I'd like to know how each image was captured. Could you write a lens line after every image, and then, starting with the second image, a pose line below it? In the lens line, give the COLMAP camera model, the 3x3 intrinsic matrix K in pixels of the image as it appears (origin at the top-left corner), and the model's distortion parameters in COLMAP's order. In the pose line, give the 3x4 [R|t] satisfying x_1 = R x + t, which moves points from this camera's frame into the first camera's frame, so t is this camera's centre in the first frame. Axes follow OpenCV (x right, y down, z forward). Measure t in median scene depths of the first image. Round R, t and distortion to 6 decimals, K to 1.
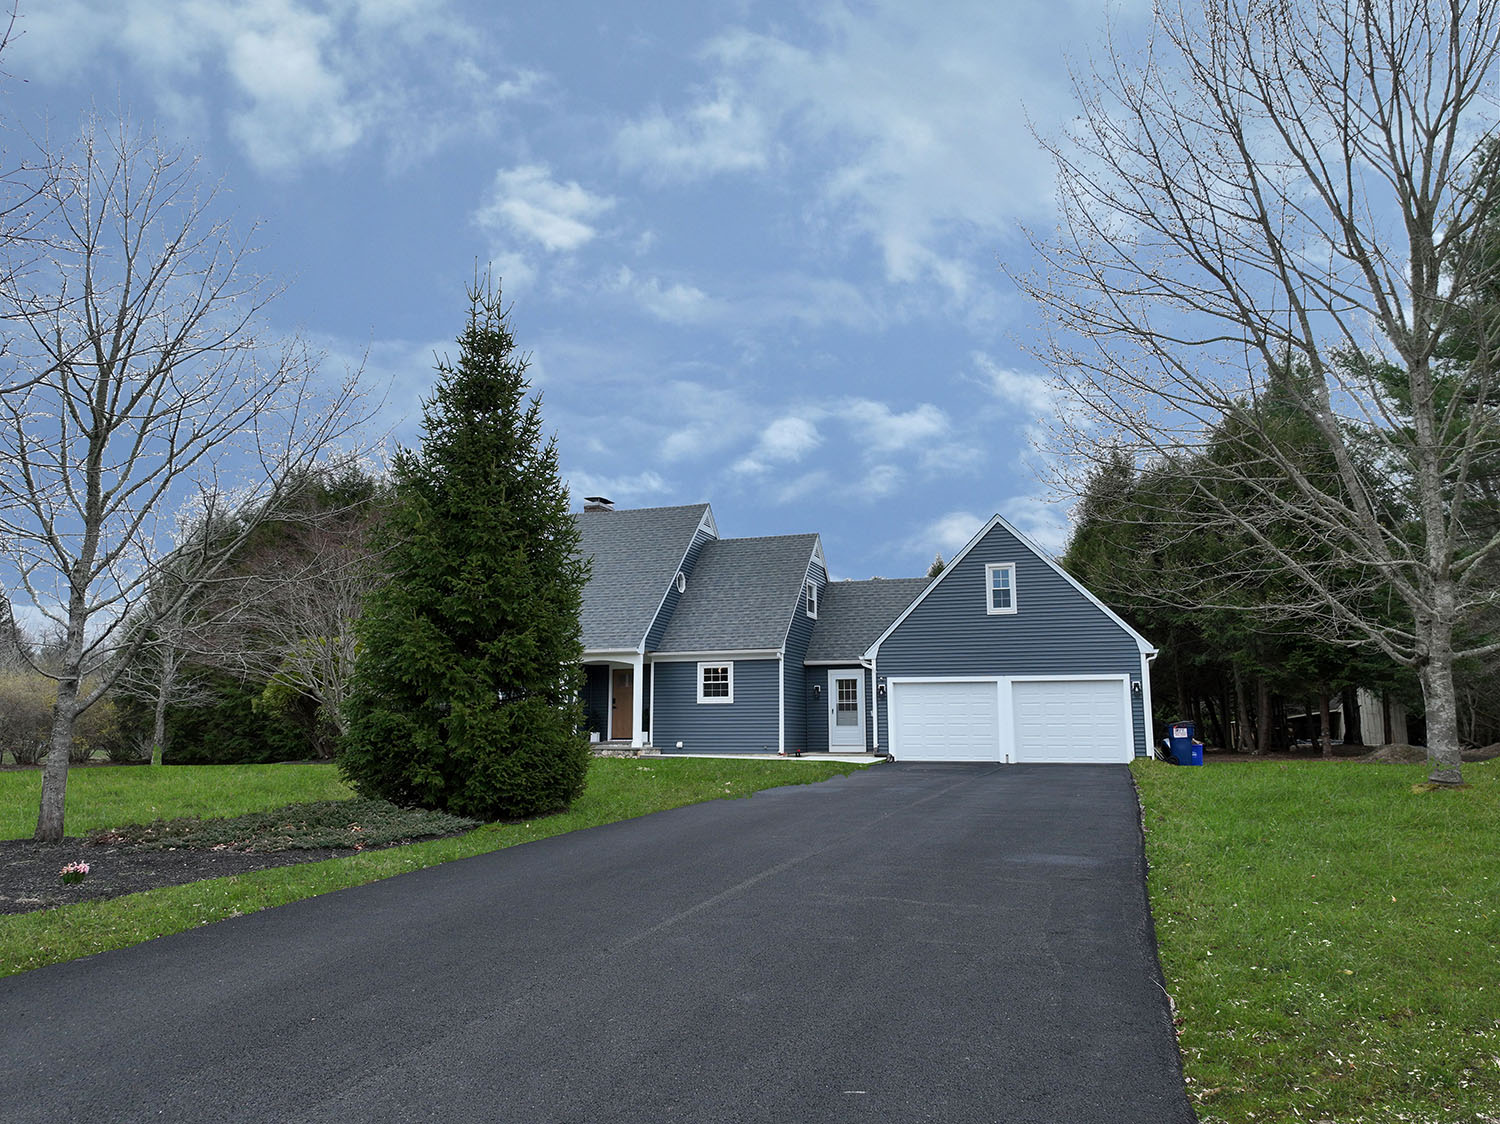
lens RADIAL K [[1062.4, 0, 750.0], [0, 1062.4, 562.0], [0, 0, 1]] dist [0.000380, 0.017846]
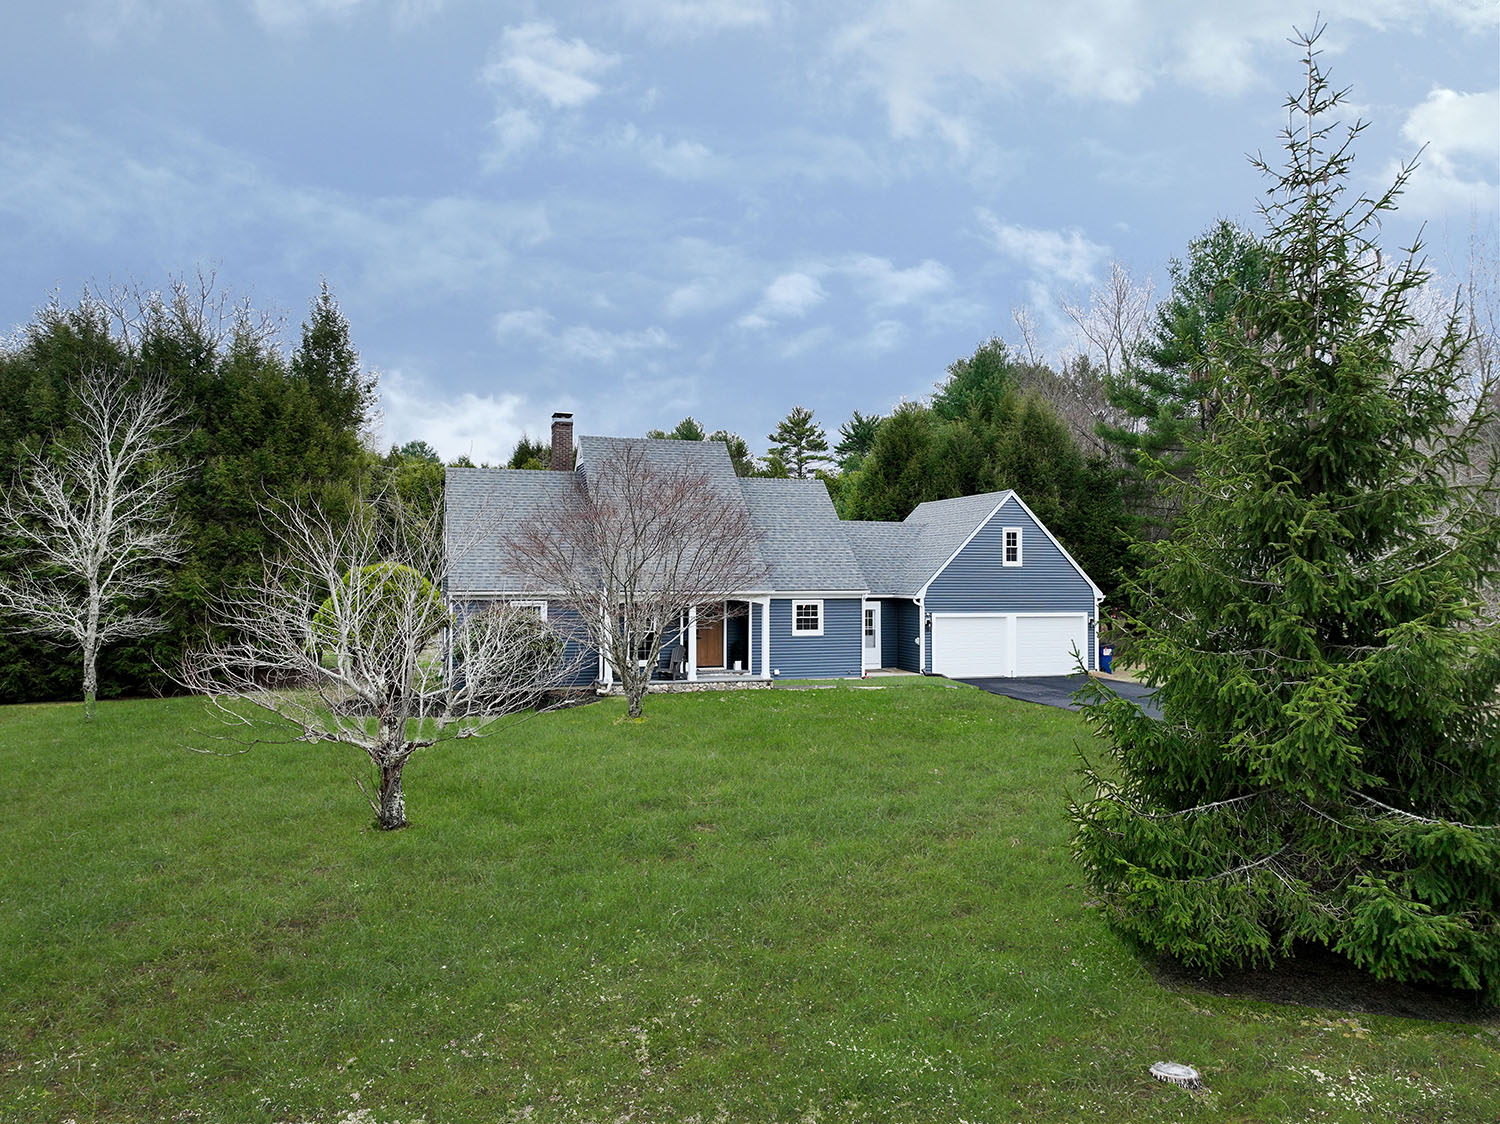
lens RADIAL K [[1062.4, 0, 750.0], [0, 1062.4, 562.0], [0, 0, 1]] dist [0.000380, 0.017846]
pose [[0.804210, 0.009727, 0.594265, -0.781705], [-0.098927, 0.988109, 0.117703, -0.076790], [-0.586054, -0.153447, 0.795610, 0.133318]]
